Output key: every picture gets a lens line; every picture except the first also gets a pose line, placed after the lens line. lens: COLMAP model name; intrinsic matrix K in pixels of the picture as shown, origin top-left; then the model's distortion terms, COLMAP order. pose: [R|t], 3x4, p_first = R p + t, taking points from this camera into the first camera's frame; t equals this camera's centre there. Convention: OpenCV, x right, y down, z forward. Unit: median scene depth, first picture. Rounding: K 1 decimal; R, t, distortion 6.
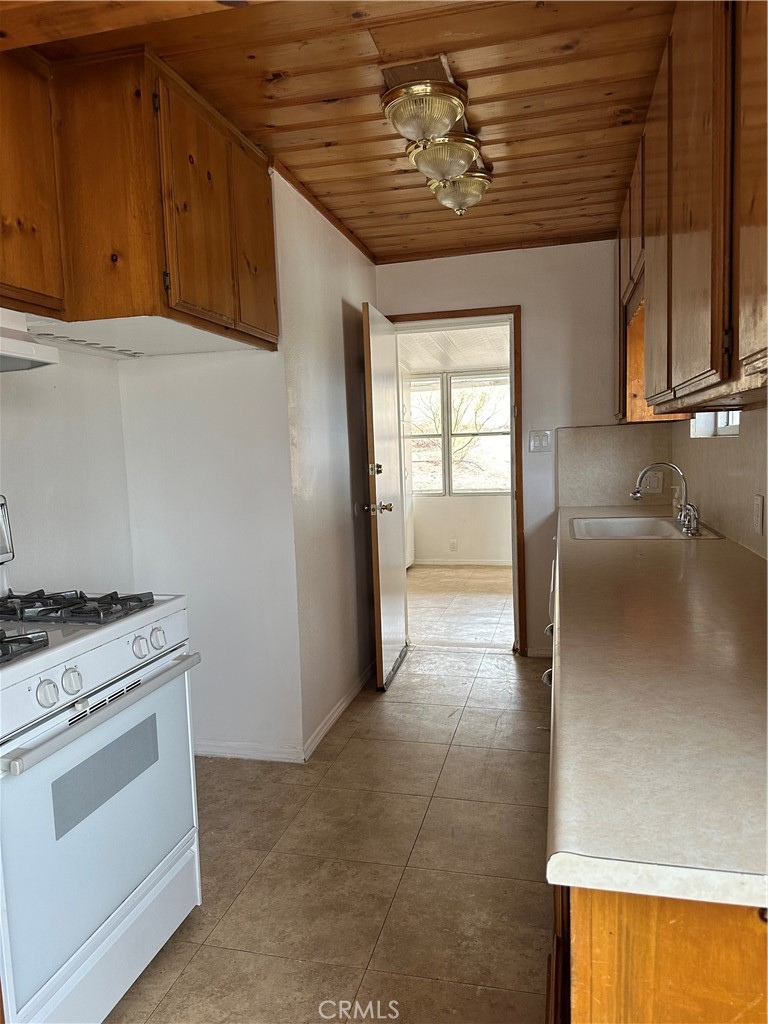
lens RADIAL K [[735.4, 0, 385.7], [0, 735.4, 517.0], [0, 0, 1]] dist [0.046120, -0.035943]
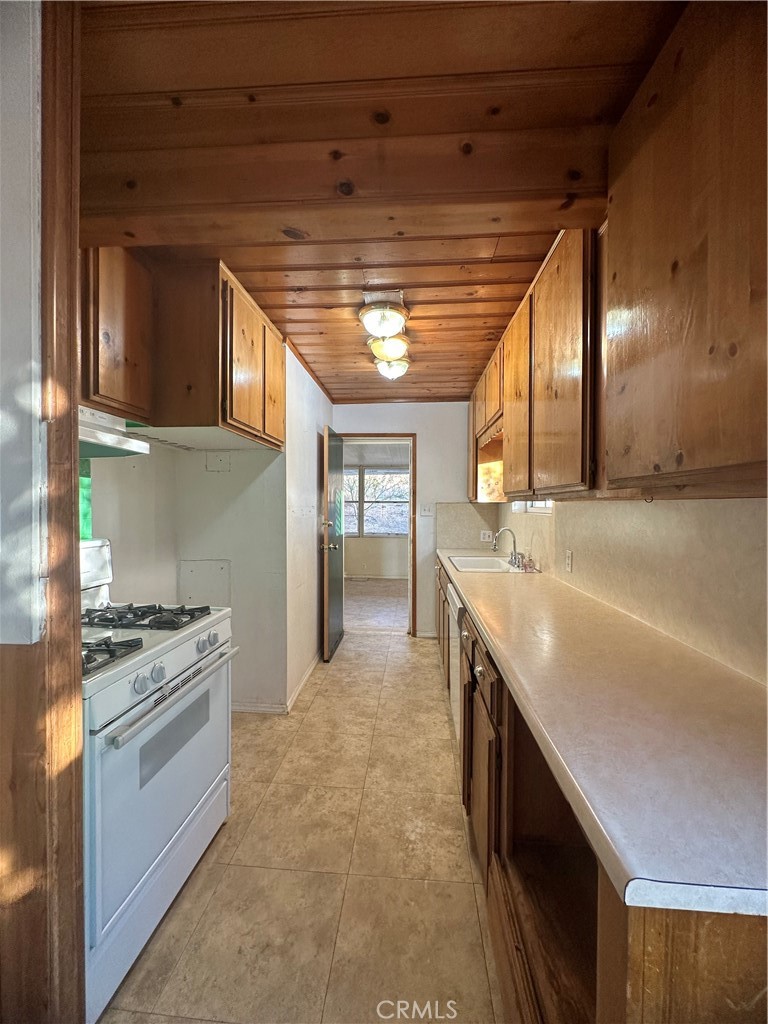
lens RADIAL K [[416.3, 0, 384.4], [0, 416.3, 510.5], [0, 0, 1]] dist [0.010961, -0.001003]
pose [[0.985406, 0.036717, 0.166214, -0.093644], [-0.022597, 0.996034, -0.086061, -0.027448], [-0.168715, 0.081049, 0.982327, 0.094443]]
